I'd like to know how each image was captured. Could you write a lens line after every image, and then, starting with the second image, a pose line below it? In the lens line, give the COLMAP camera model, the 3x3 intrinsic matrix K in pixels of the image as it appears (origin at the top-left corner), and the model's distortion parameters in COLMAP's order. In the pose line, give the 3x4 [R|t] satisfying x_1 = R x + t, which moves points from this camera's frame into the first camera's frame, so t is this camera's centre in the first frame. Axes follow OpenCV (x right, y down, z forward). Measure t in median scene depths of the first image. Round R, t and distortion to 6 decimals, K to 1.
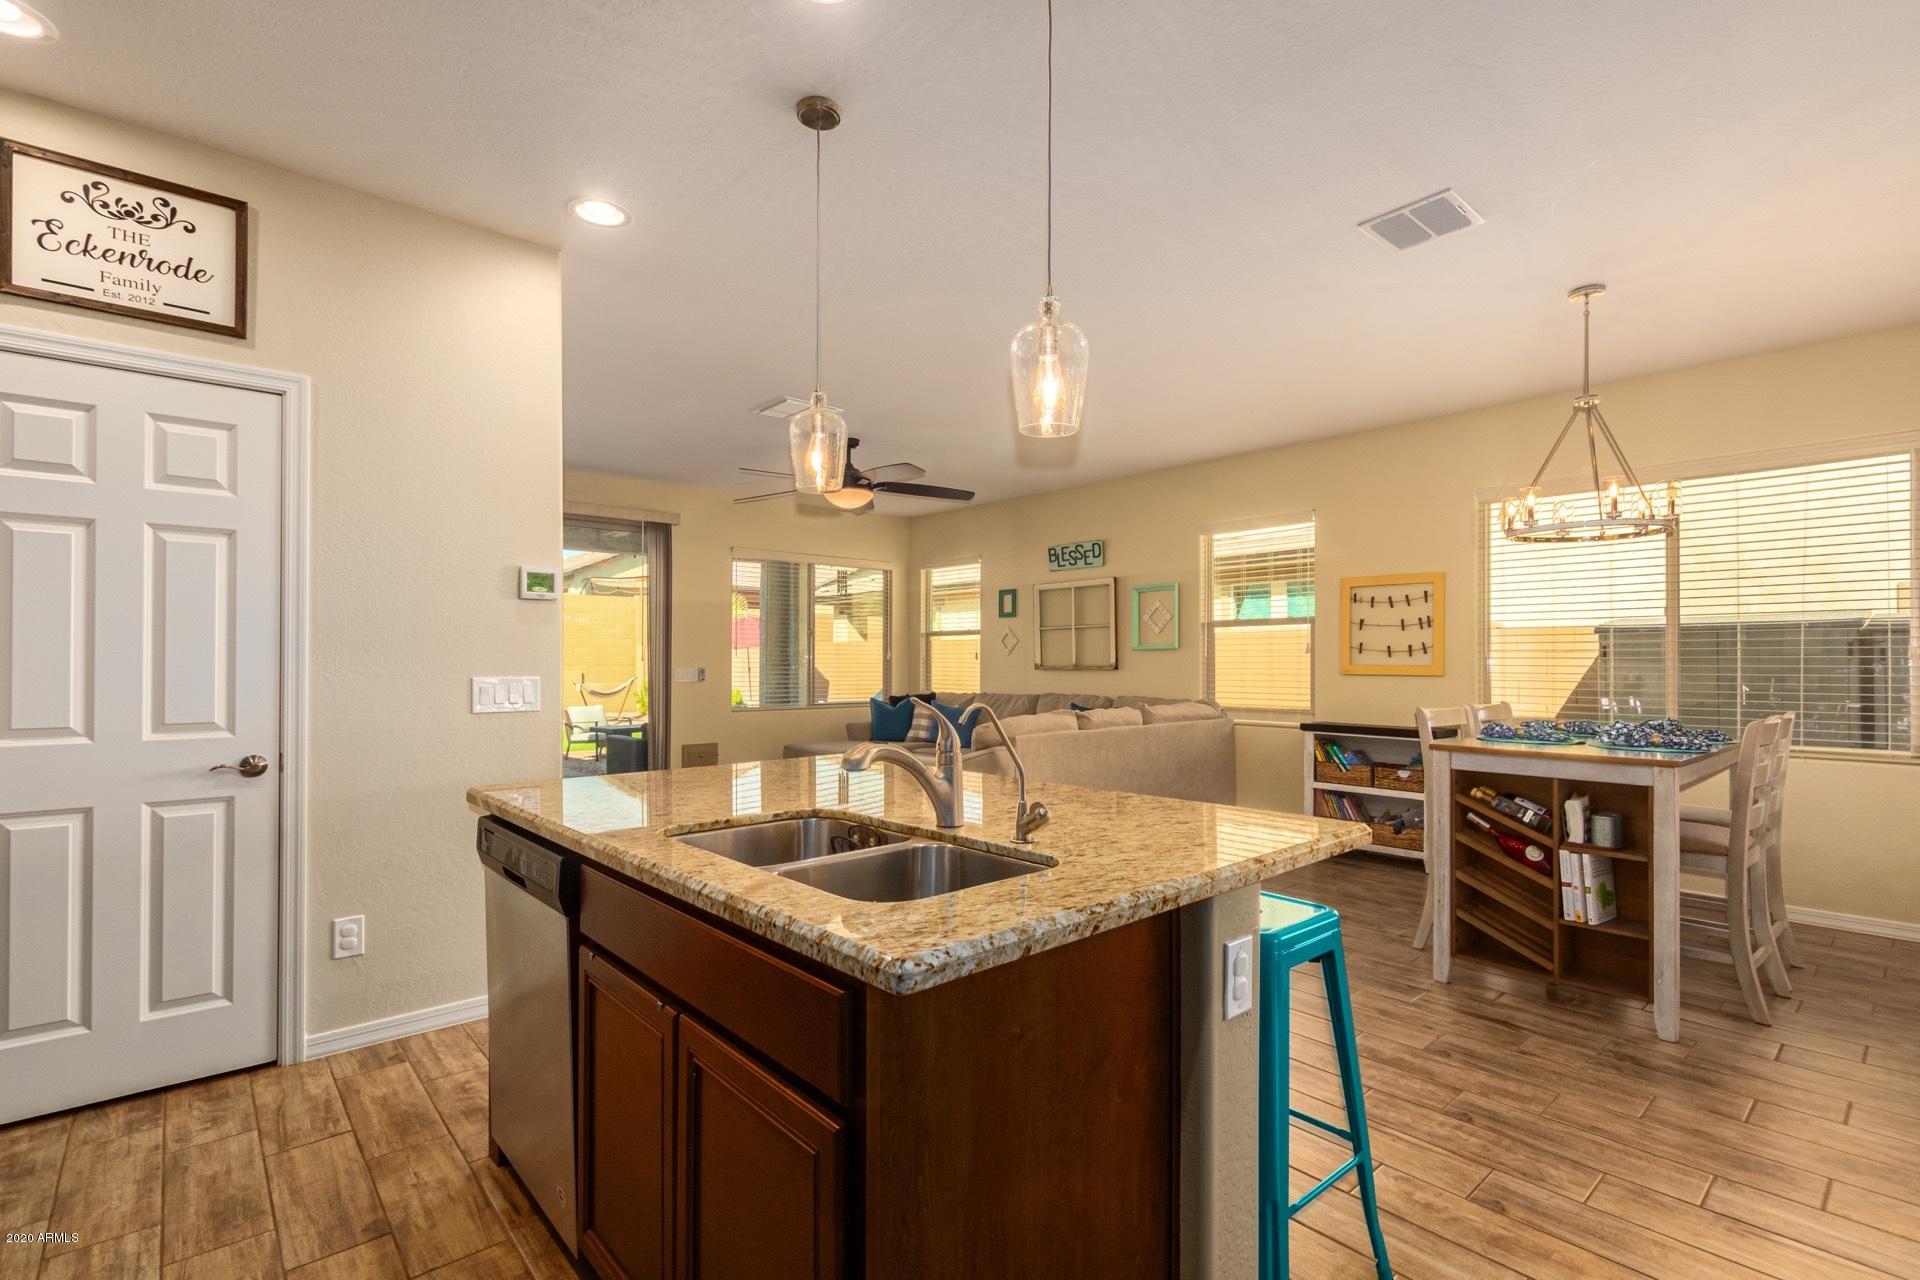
lens RADIAL K [[890.7, 0, 960.9], [0, 890.7, 654.7], [0, 0, 1]] dist [0.013006, -0.001343]
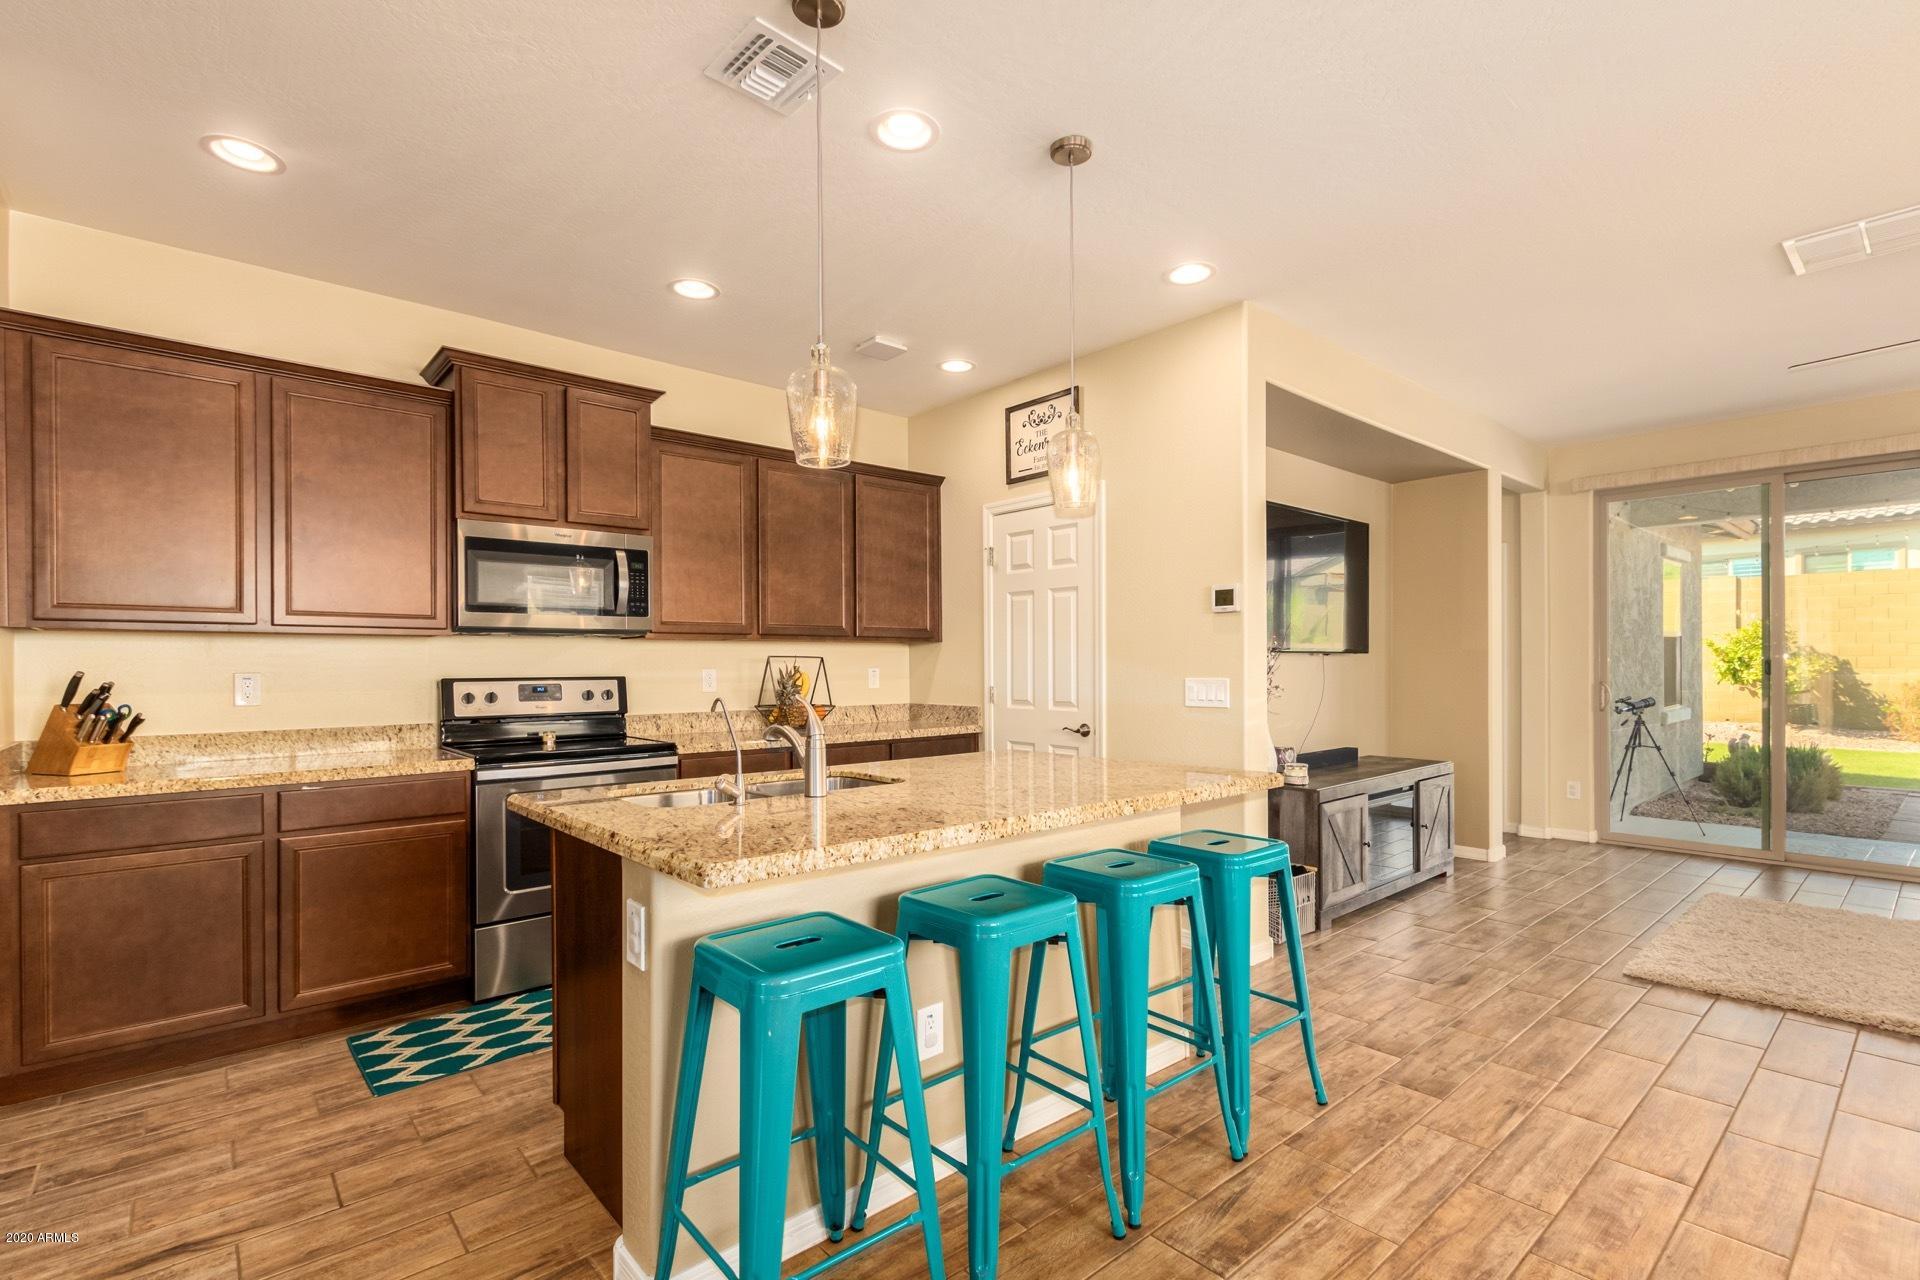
lens RADIAL K [[866.1, 0, 935.6], [0, 866.1, 666.2], [0, 0, 1]] dist [-0.002565, -0.000495]
pose [[-0.038366, 0.005925, -0.999246, 0.308059], [0.007986, 0.999952, 0.005622, -0.000883], [0.999232, -0.007764, -0.038412, 0.309933]]
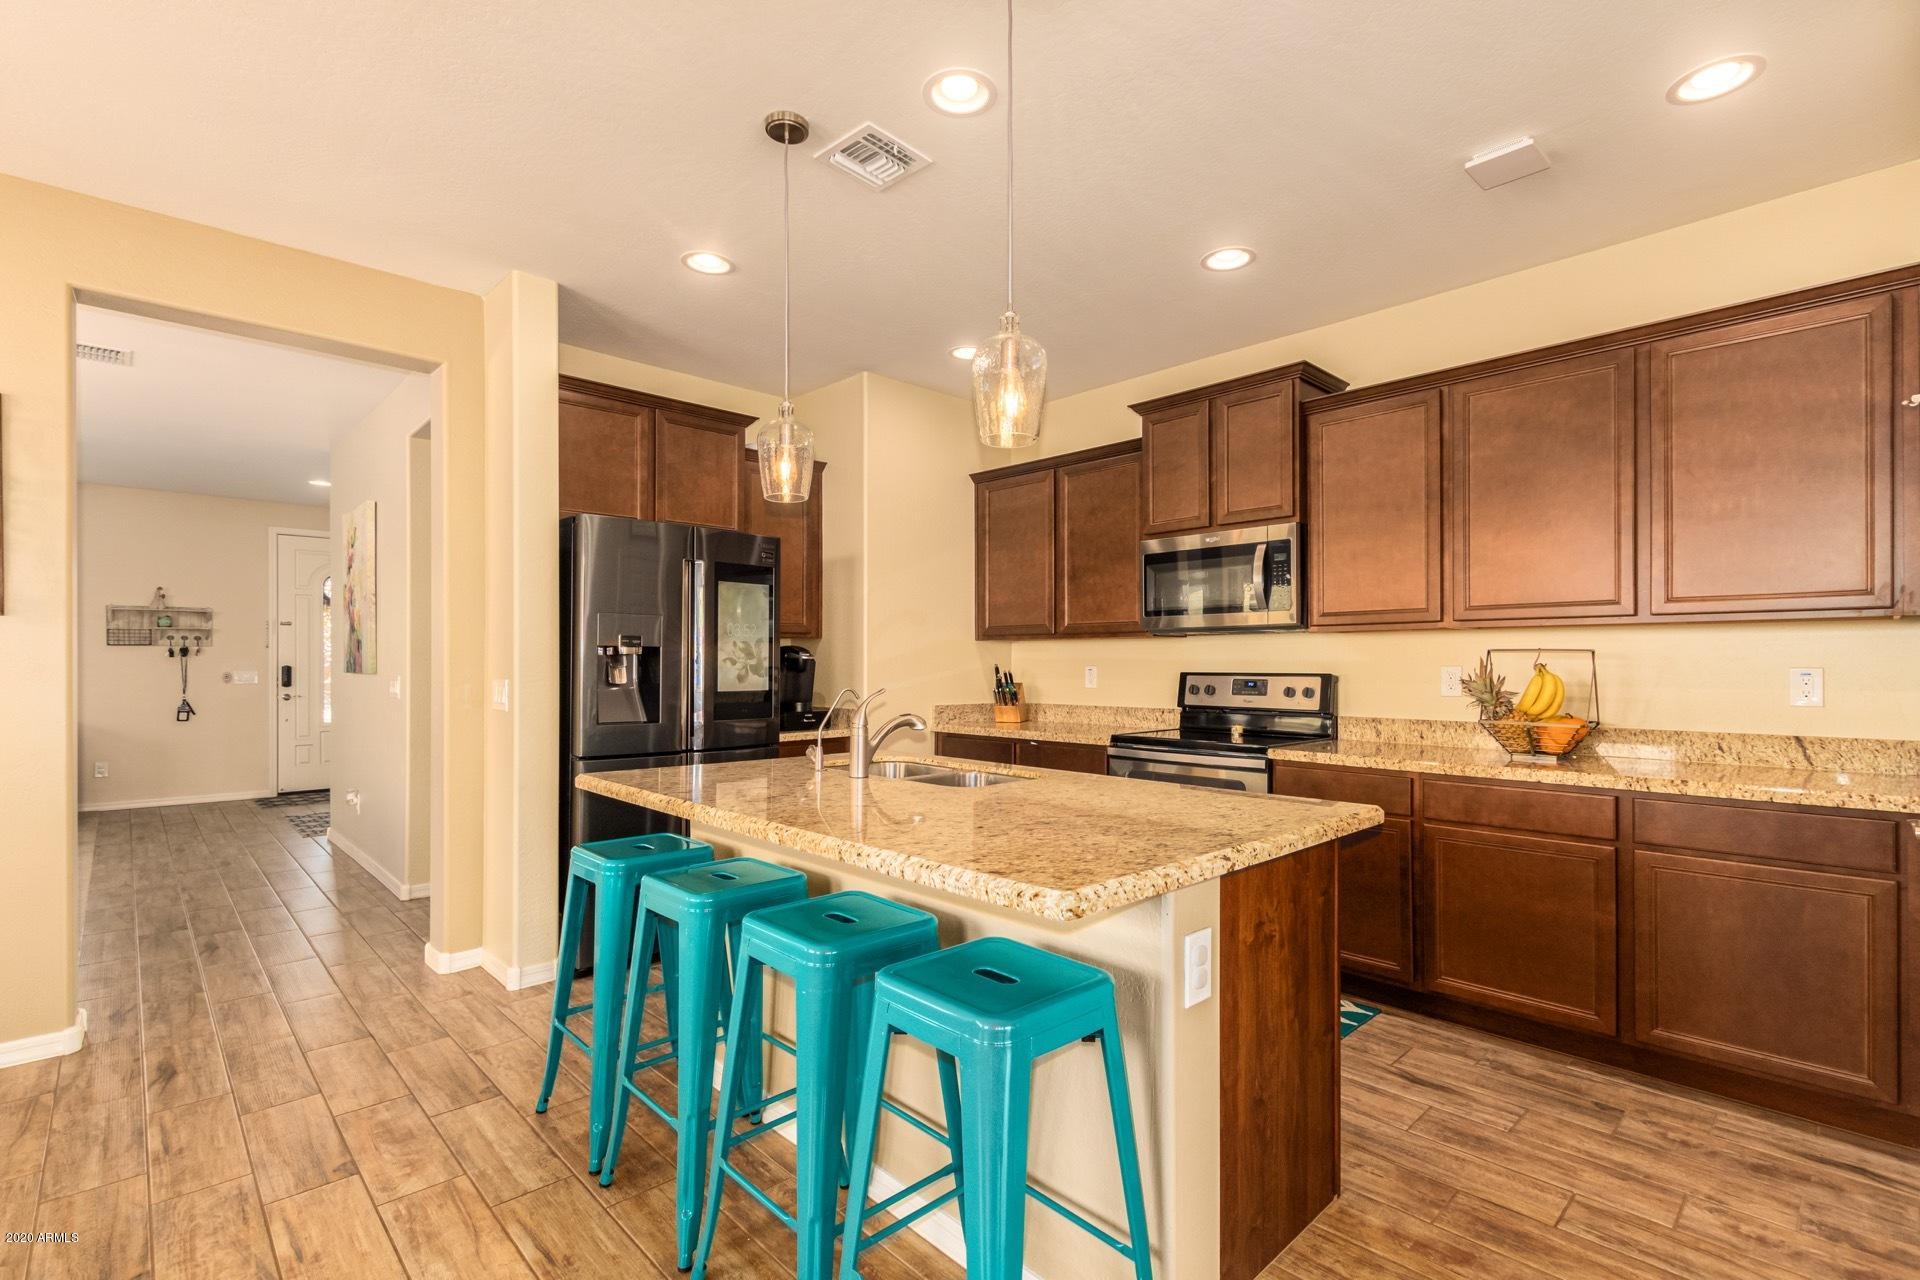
lens RADIAL K [[890.7, 0, 970.3], [0, 890.7, 658.6], [0, 0, 1]] dist [0.013006, -0.001343]
pose [[-0.999385, 0.000117, -0.035058, -0.030877], [0.000499, 0.999940, -0.010899, 0.004291], [0.035054, -0.010909, -0.999326, 0.630449]]
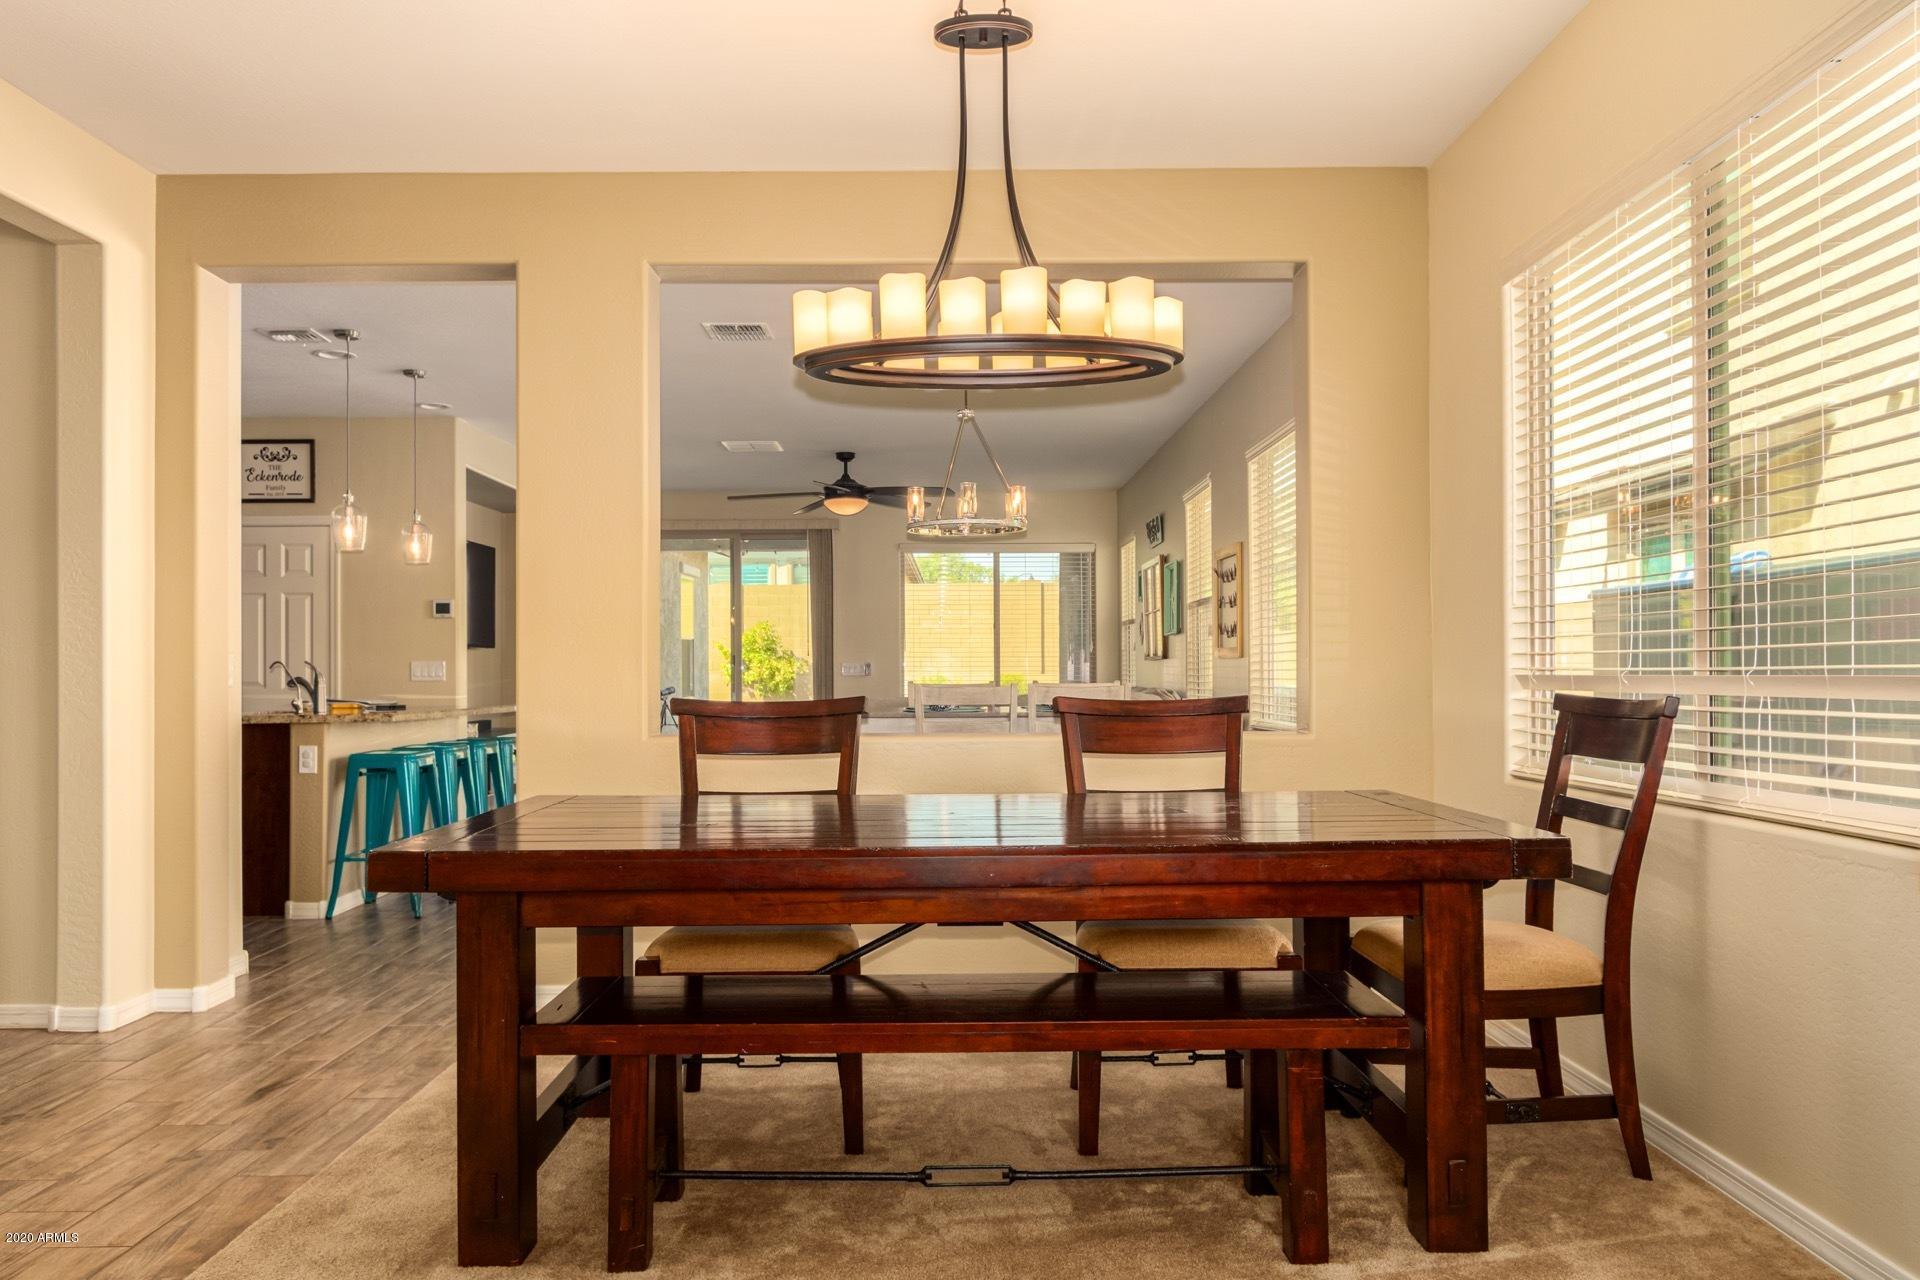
lens RADIAL K [[1403.8, 0, 954.0], [0, 1403.8, 658.2], [0, 0, 1]] dist [0.010805, 0.000233]
pose [[0.745553, -0.013893, -0.666302, 0.988409], [0.014717, 0.999882, -0.004381, 0.020688], [0.666284, -0.006540, 0.745670, -0.185272]]
